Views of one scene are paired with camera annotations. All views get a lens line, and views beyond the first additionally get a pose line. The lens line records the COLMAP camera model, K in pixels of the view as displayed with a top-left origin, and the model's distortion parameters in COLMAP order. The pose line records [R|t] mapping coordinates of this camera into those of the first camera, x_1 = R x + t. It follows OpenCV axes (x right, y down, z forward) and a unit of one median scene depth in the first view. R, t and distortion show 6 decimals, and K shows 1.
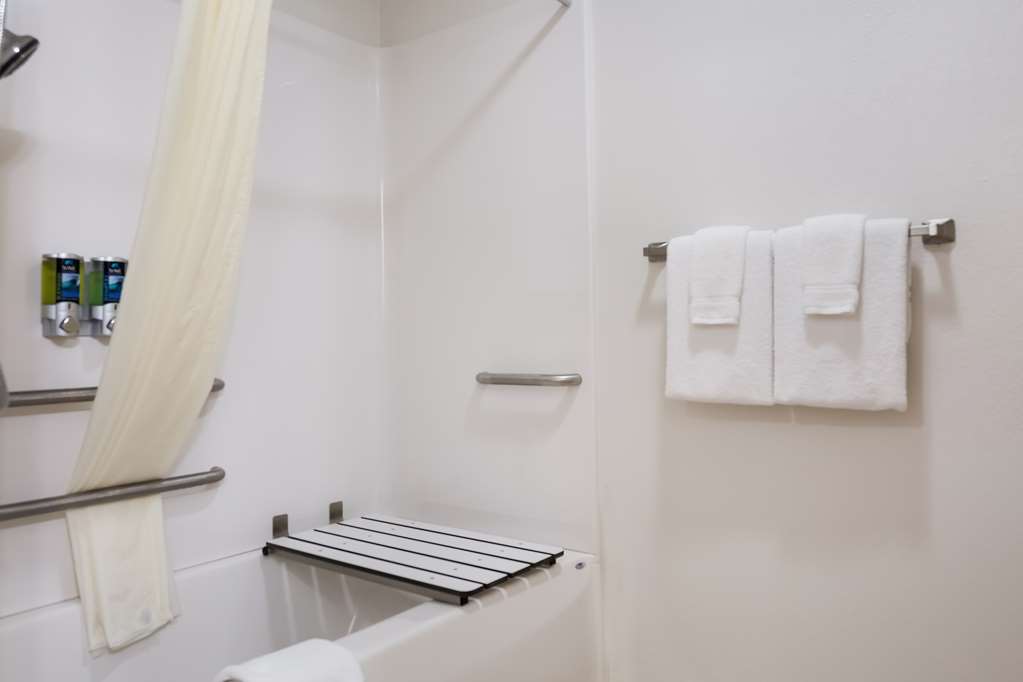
lens RADIAL K [[723.6, 0, 509.9], [0, 723.6, 324.7], [0, 0, 1]] dist [0.005669, 0.001755]
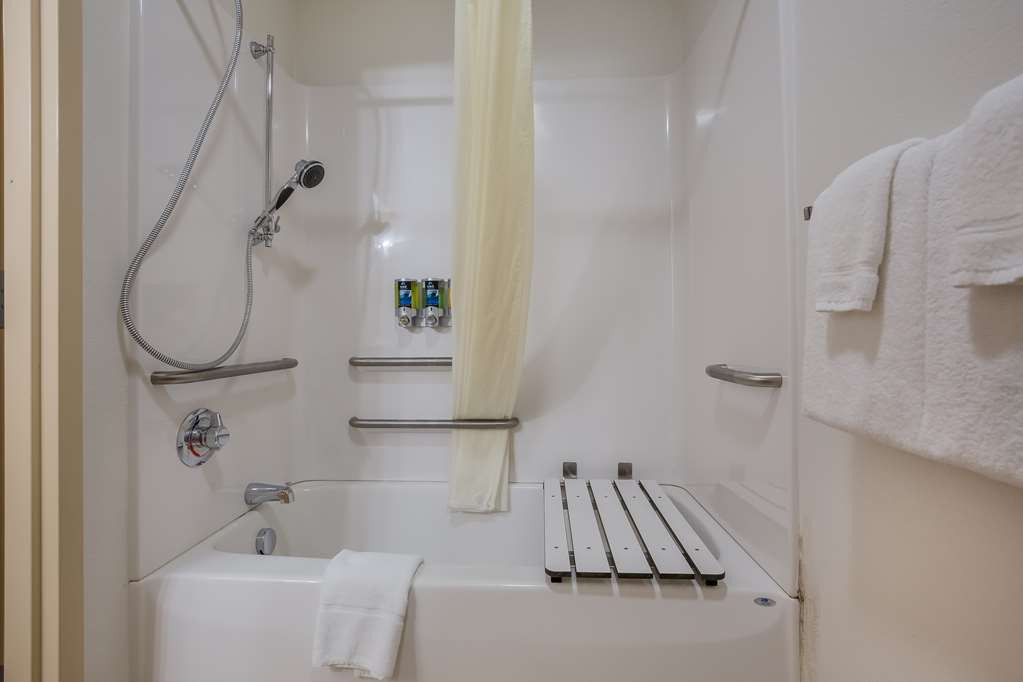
lens RADIAL K [[491.3, 0, 540.2], [0, 491.3, 326.7], [0, 0, 1]] dist [0.001271, 0.000301]
pose [[0.584225, 0.004019, -0.811582, 0.479029], [0.010819, 0.999860, 0.012739, 0.004188], [0.811519, -0.016223, 0.584100, 0.542096]]
